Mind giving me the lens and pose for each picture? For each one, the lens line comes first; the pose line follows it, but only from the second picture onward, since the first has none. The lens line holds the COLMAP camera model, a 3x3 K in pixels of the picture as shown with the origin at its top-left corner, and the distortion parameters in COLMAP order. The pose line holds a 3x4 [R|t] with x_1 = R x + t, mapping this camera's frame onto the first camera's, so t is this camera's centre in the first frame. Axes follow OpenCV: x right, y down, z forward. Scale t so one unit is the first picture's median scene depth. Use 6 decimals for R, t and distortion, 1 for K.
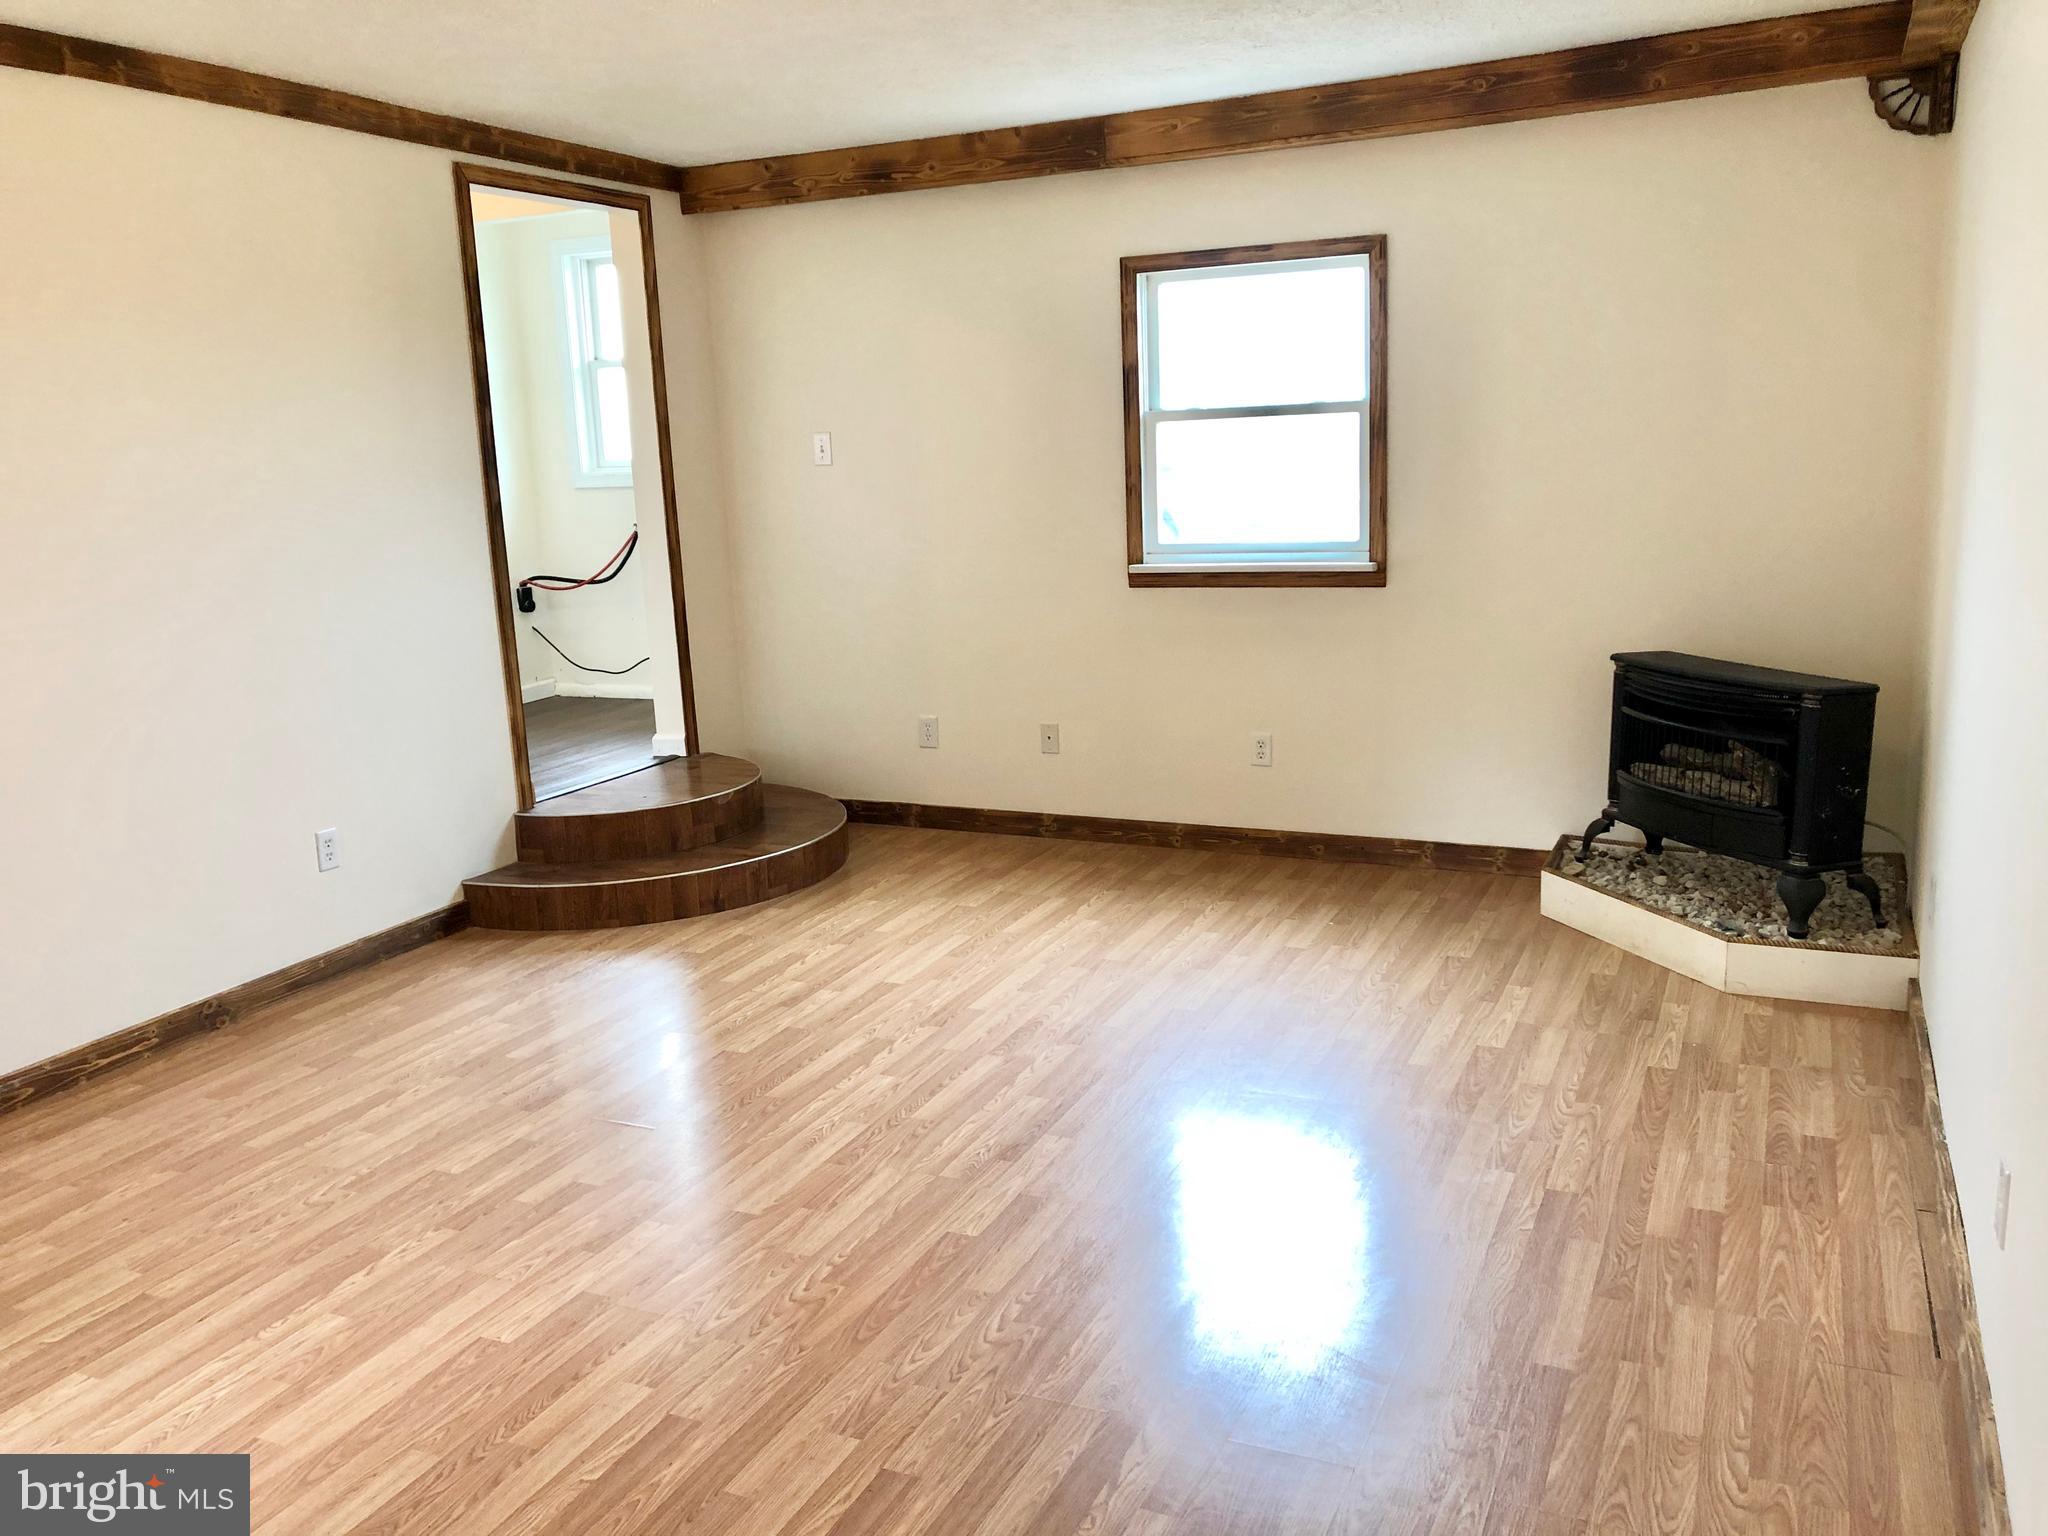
lens RADIAL K [[1676.2, 0, 1026.7], [0, 1676.2, 769.9], [0, 0, 1]] dist [0.053891, -0.060192]
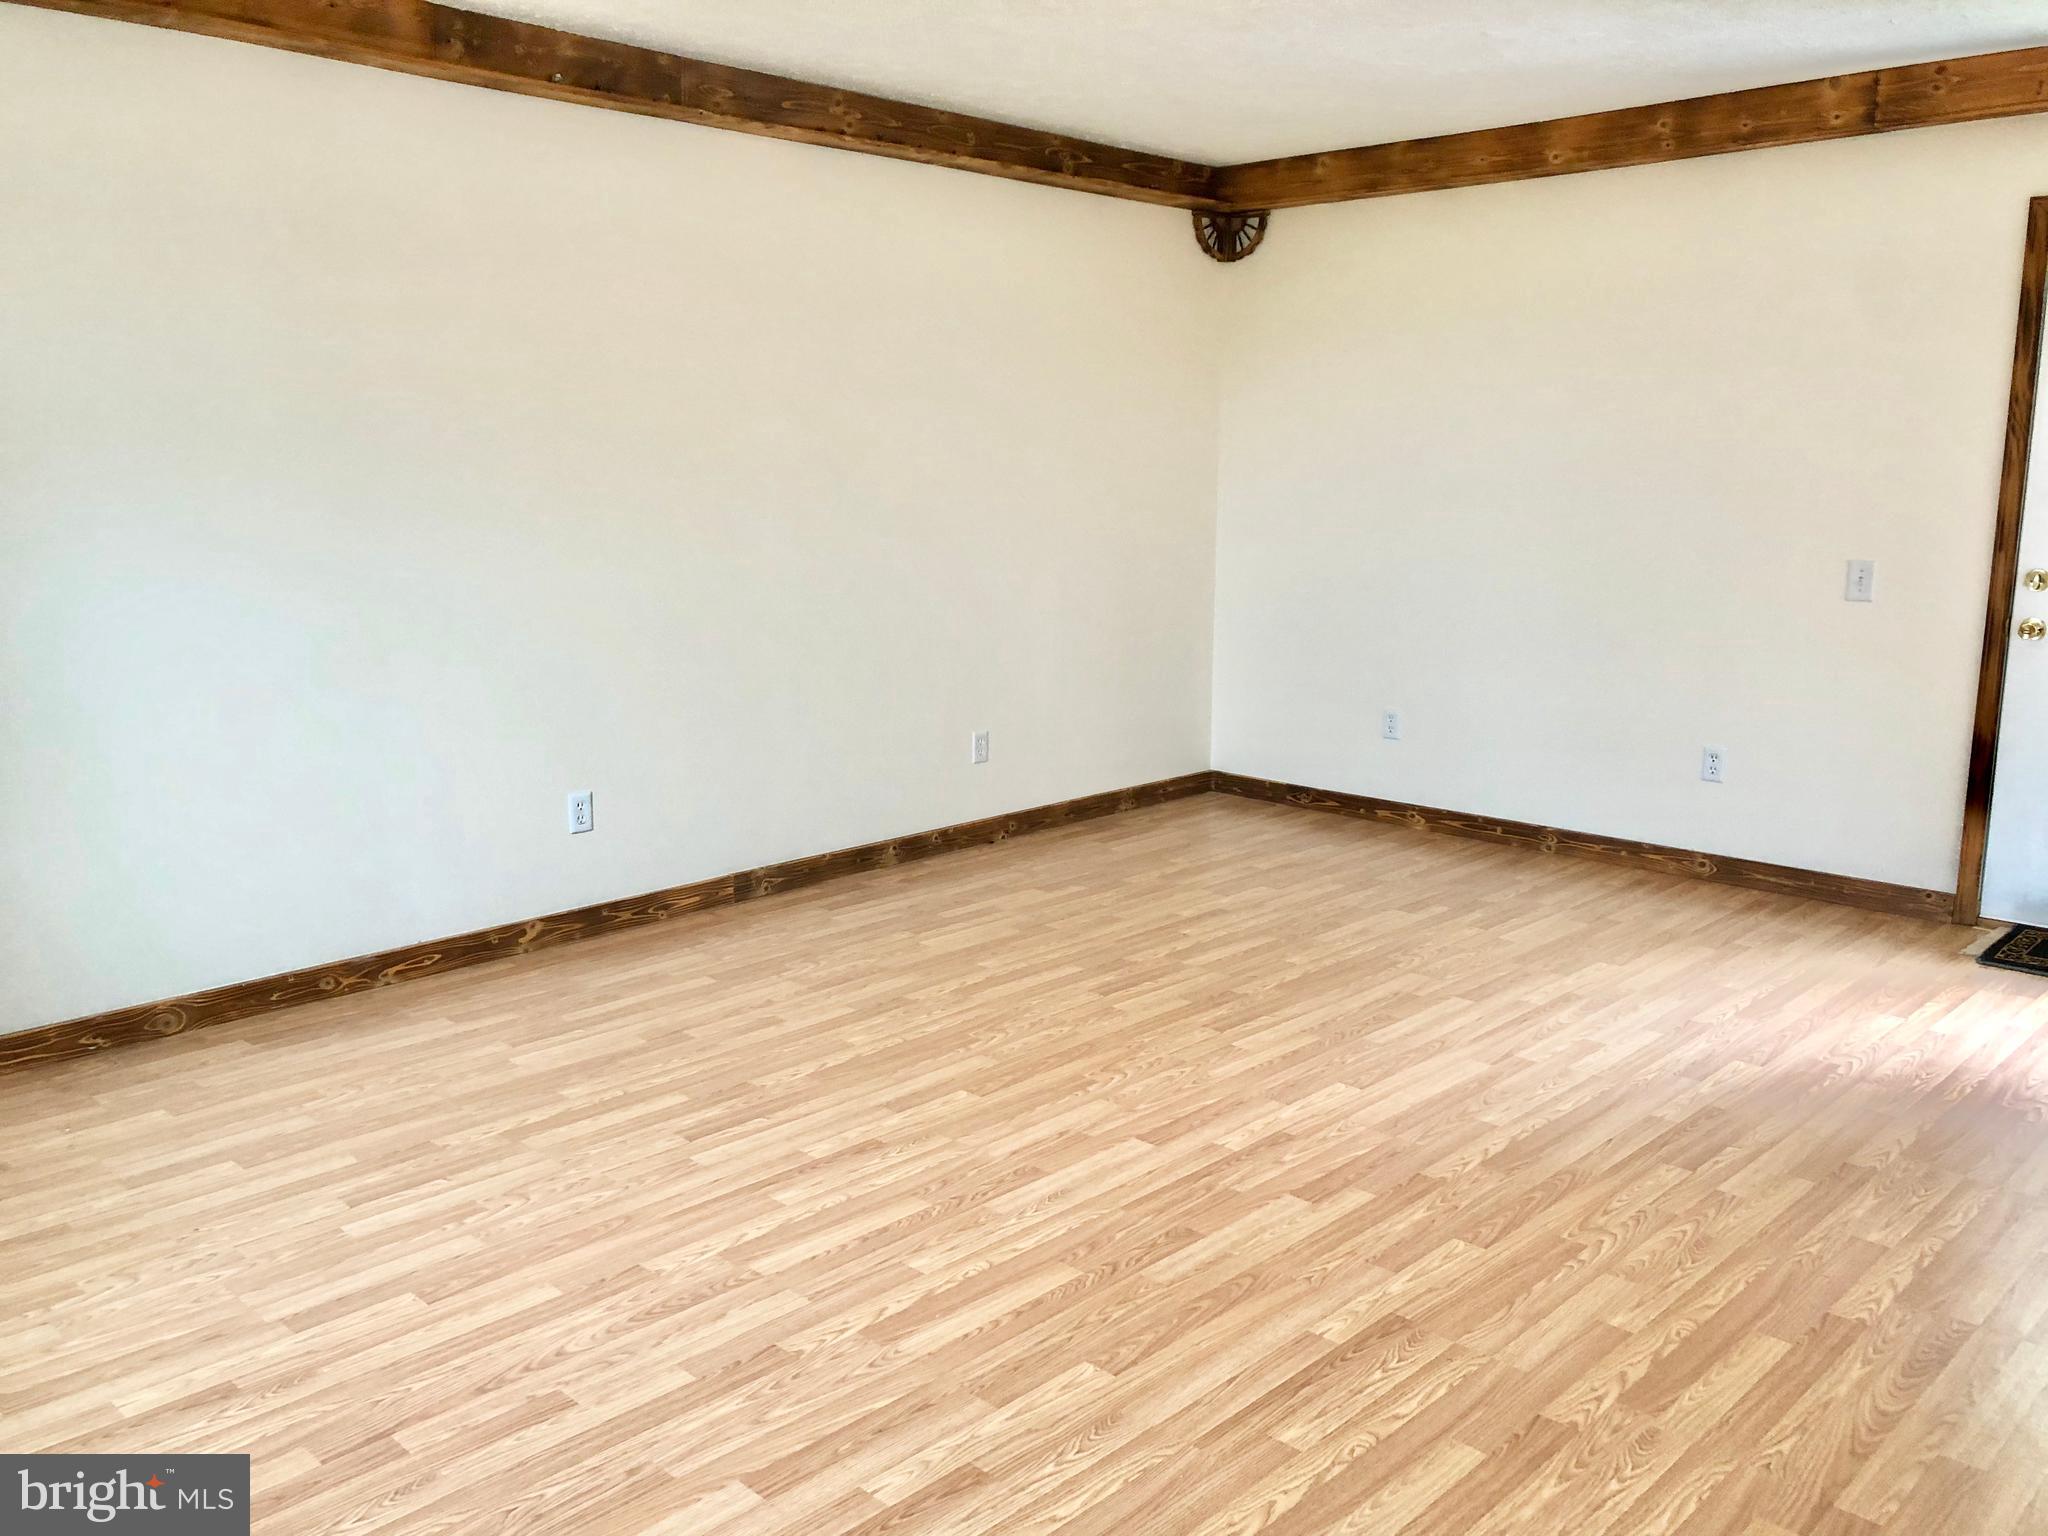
lens RADIAL K [[1676.2, 0, 1039.2], [0, 1676.2, 759.6], [0, 0, 1]] dist [0.053891, -0.060192]
pose [[-0.945278, -0.021171, 0.325580, -0.320242], [0.099330, 0.931849, 0.348985, -0.239916], [-0.310779, 0.362227, -0.878753, 1.346288]]
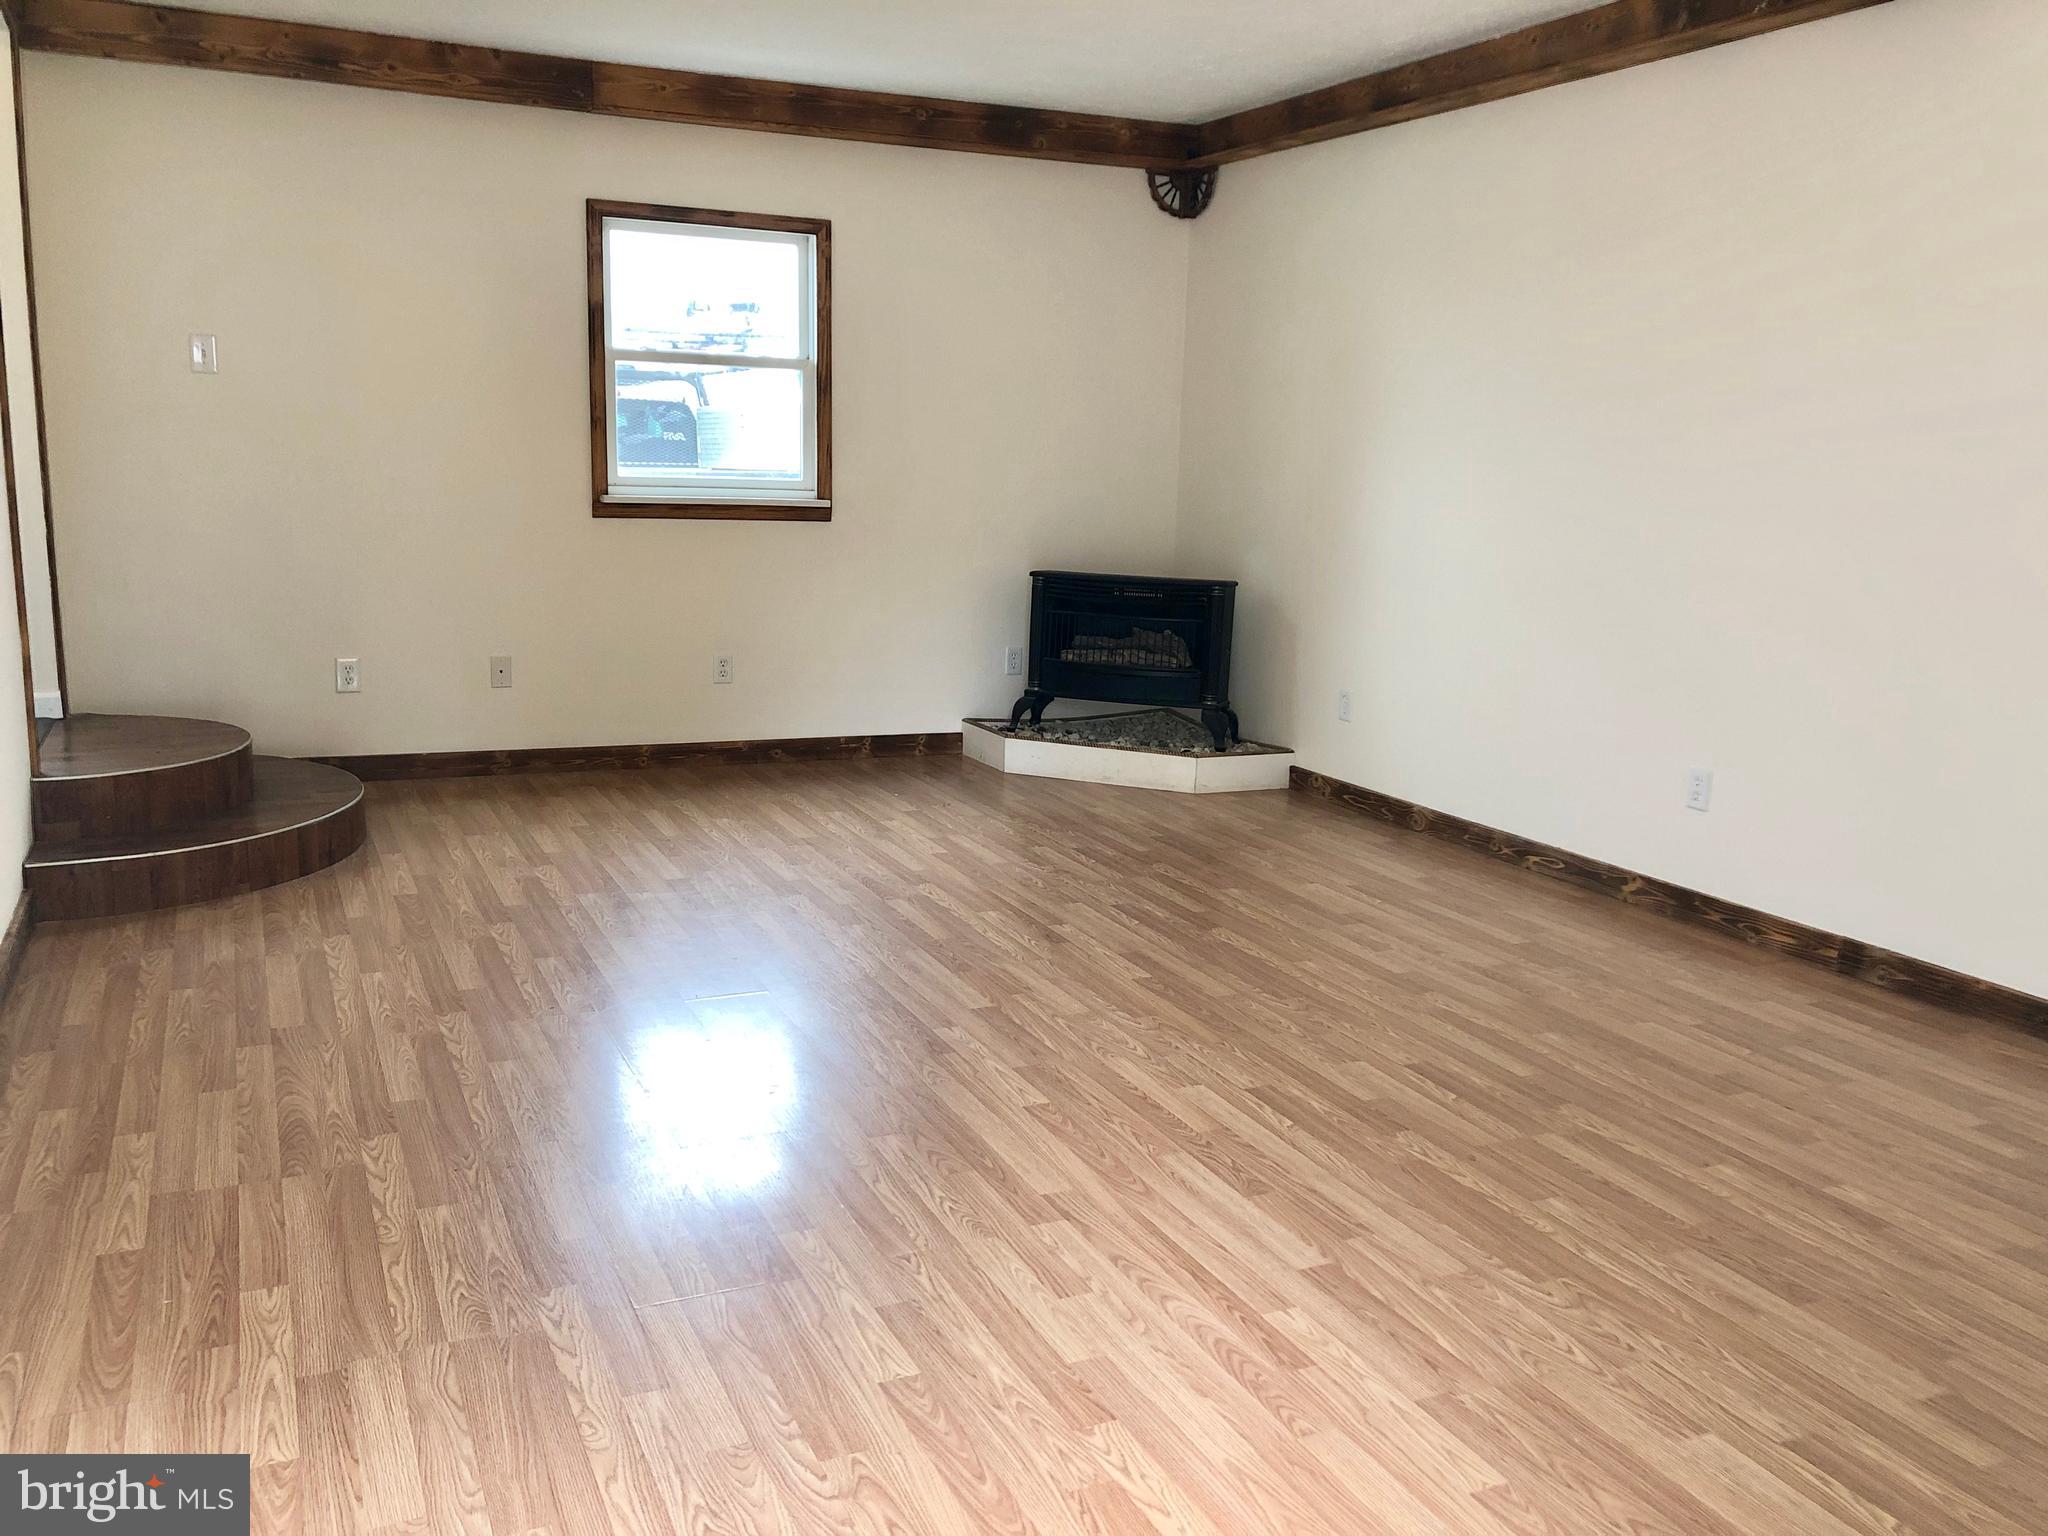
lens RADIAL K [[1676.2, 0, 1021.5], [0, 1676.2, 766.9], [0, 0, 1]] dist [0.053891, -0.060192]
pose [[0.644256, -0.084684, 0.760107, -0.727684], [0.097319, 0.994849, 0.028351, 0.051191], [-0.758593, 0.055707, 0.649179, 0.169279]]
